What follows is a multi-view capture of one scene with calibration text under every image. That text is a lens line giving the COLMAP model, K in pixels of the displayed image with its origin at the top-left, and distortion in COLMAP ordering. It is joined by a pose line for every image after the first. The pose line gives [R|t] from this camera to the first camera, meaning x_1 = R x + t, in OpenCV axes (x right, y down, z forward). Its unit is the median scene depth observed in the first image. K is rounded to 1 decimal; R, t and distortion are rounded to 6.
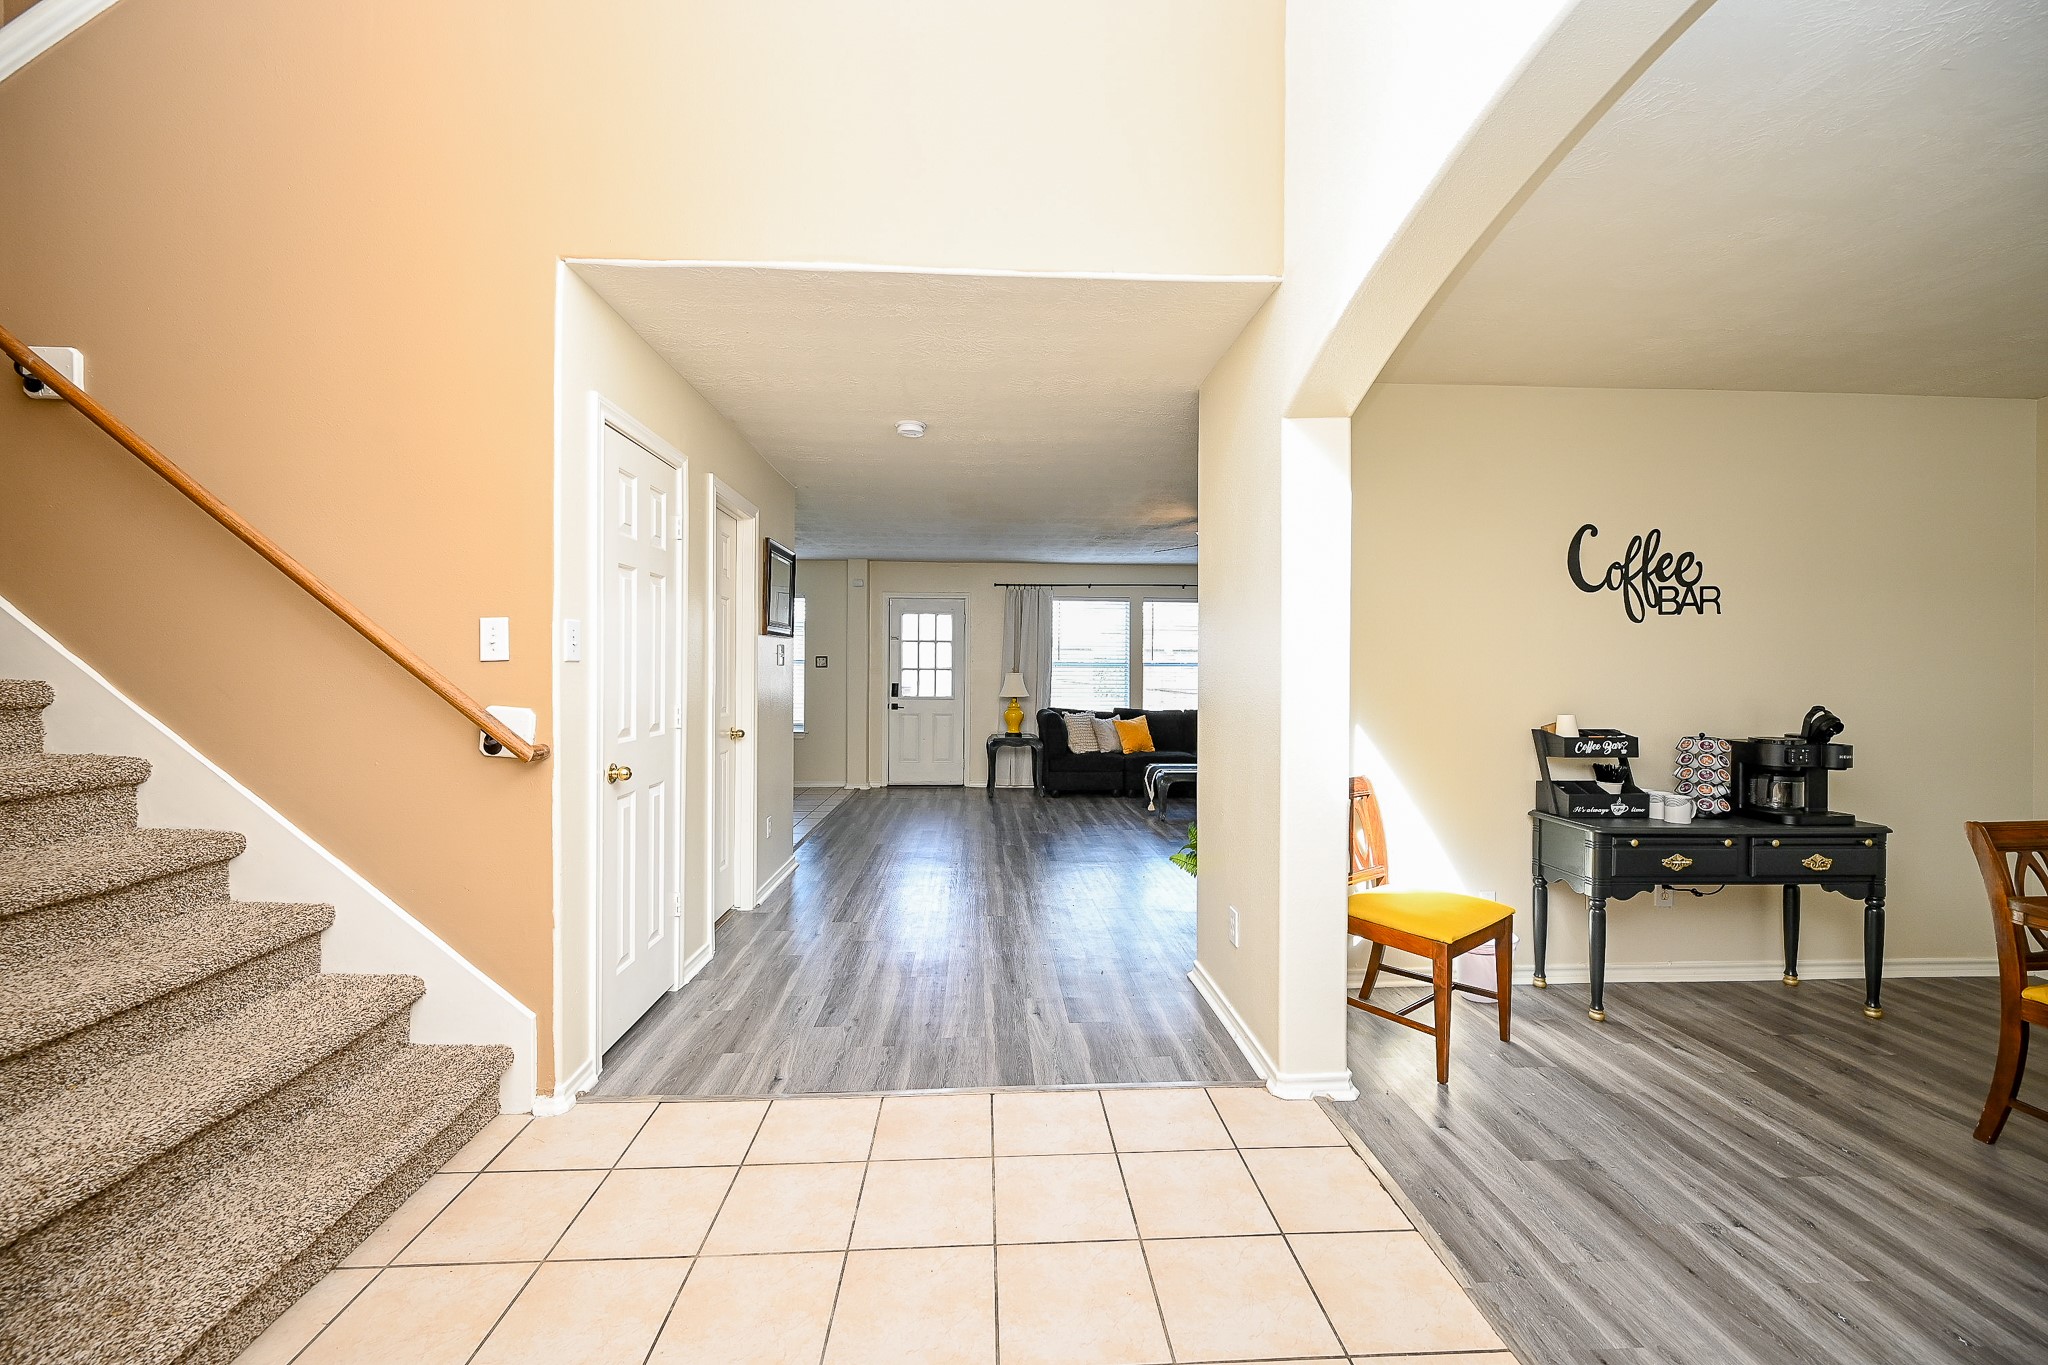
lens RADIAL K [[814.3, 0, 1023.8], [0, 814.3, 677.1], [0, 0, 1]] dist [-0.000308, -0.000022]
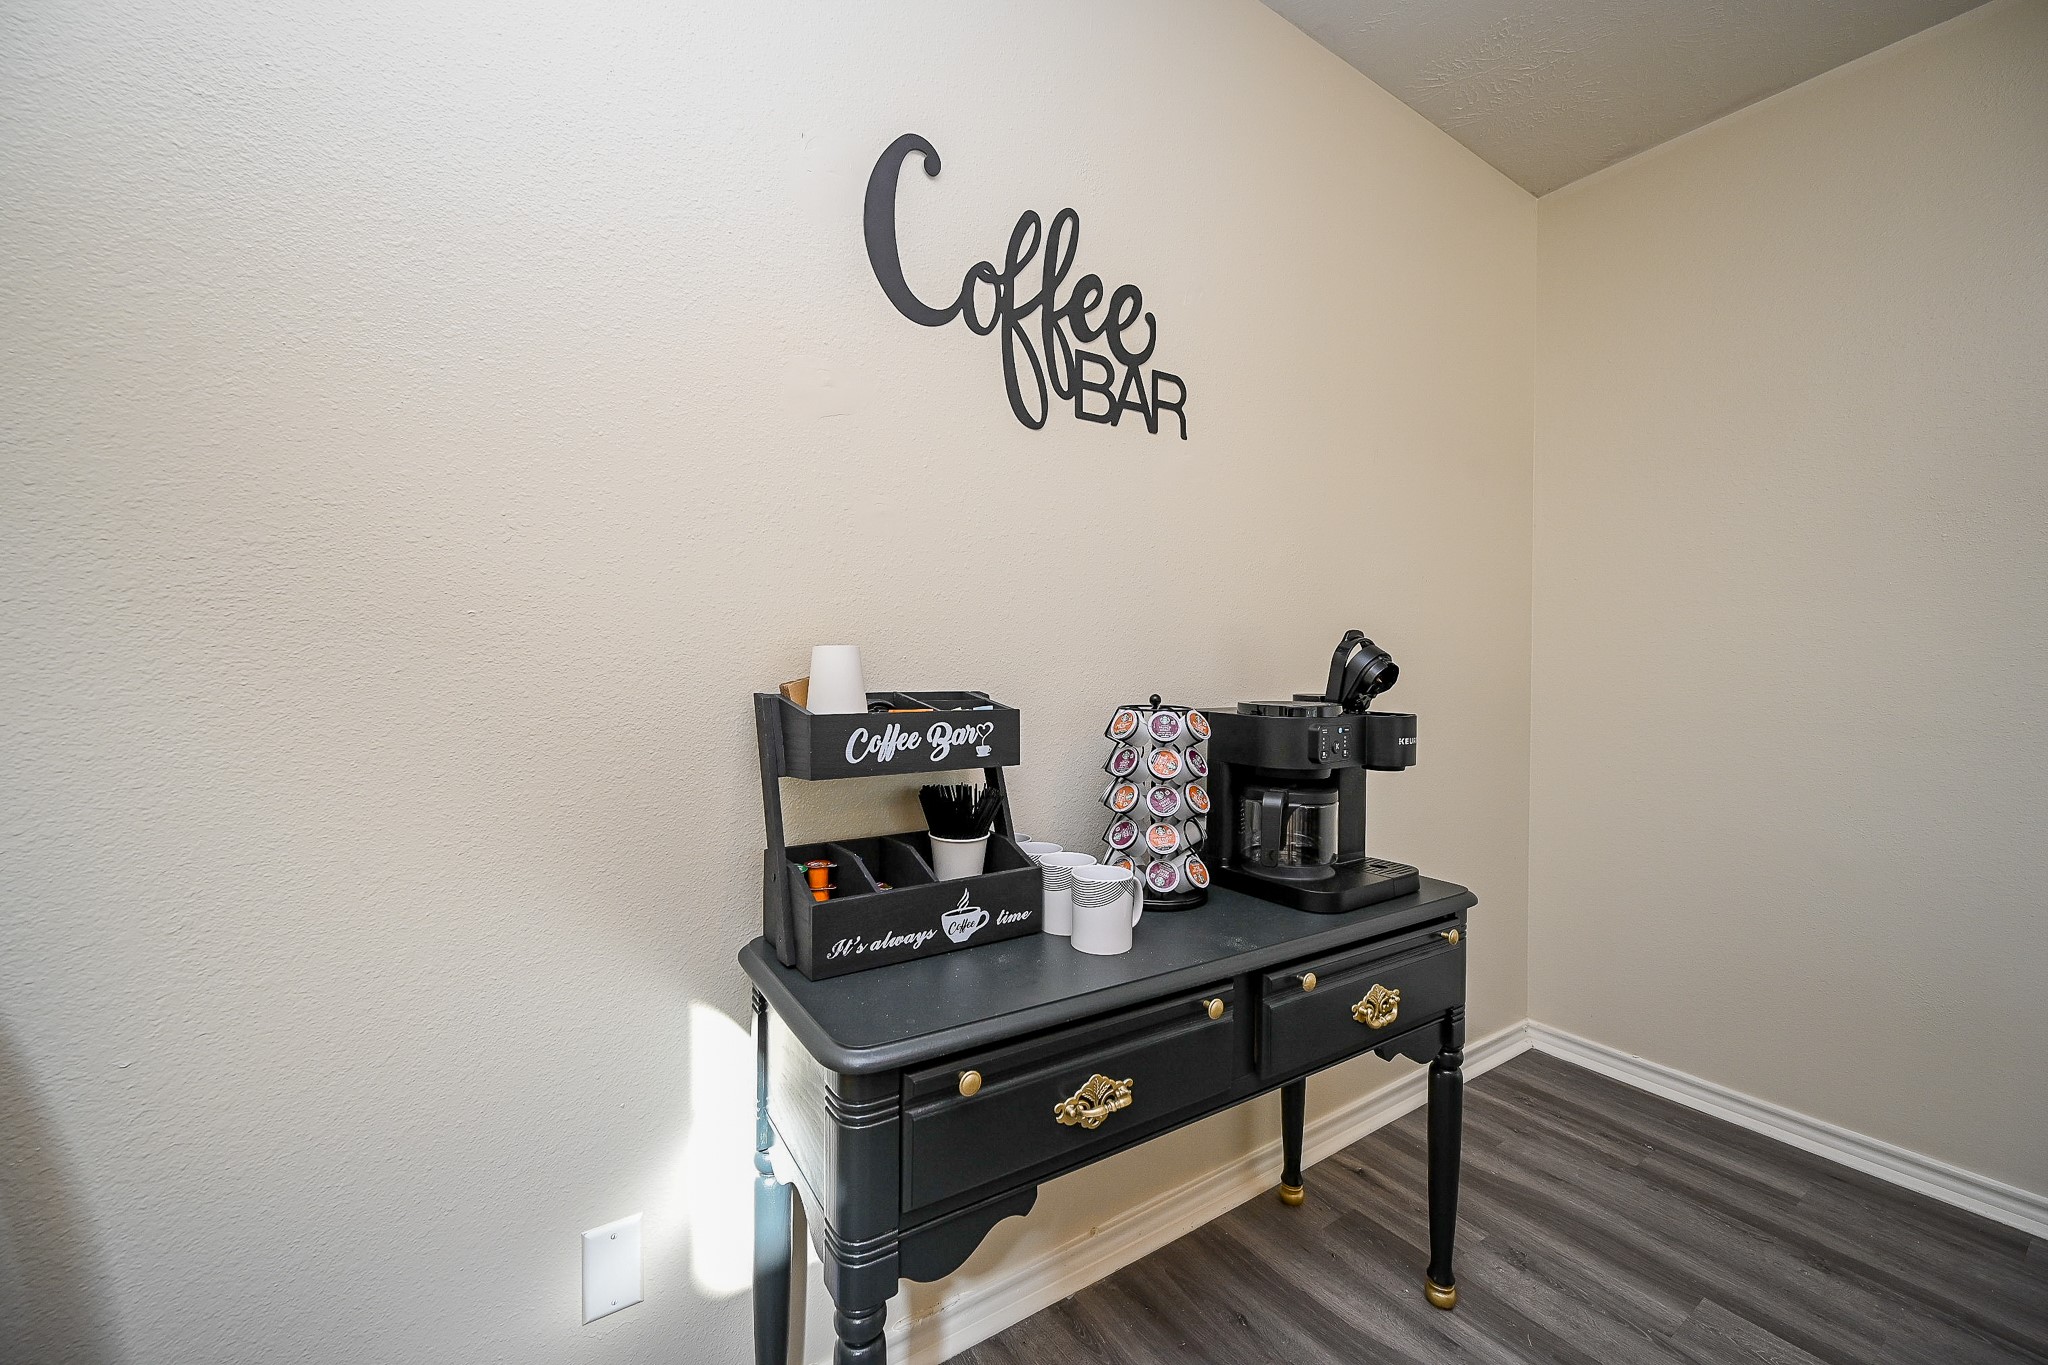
lens RADIAL K [[814.3, 0, 1022.4], [0, 814.3, 678.0], [0, 0, 1]] dist [-0.000308, -0.000022]
pose [[0.857820, -0.004873, 0.513927, 0.557361], [-0.000744, 0.999942, 0.010723, 0.054801], [-0.513949, -0.009581, 0.857767, 0.673639]]
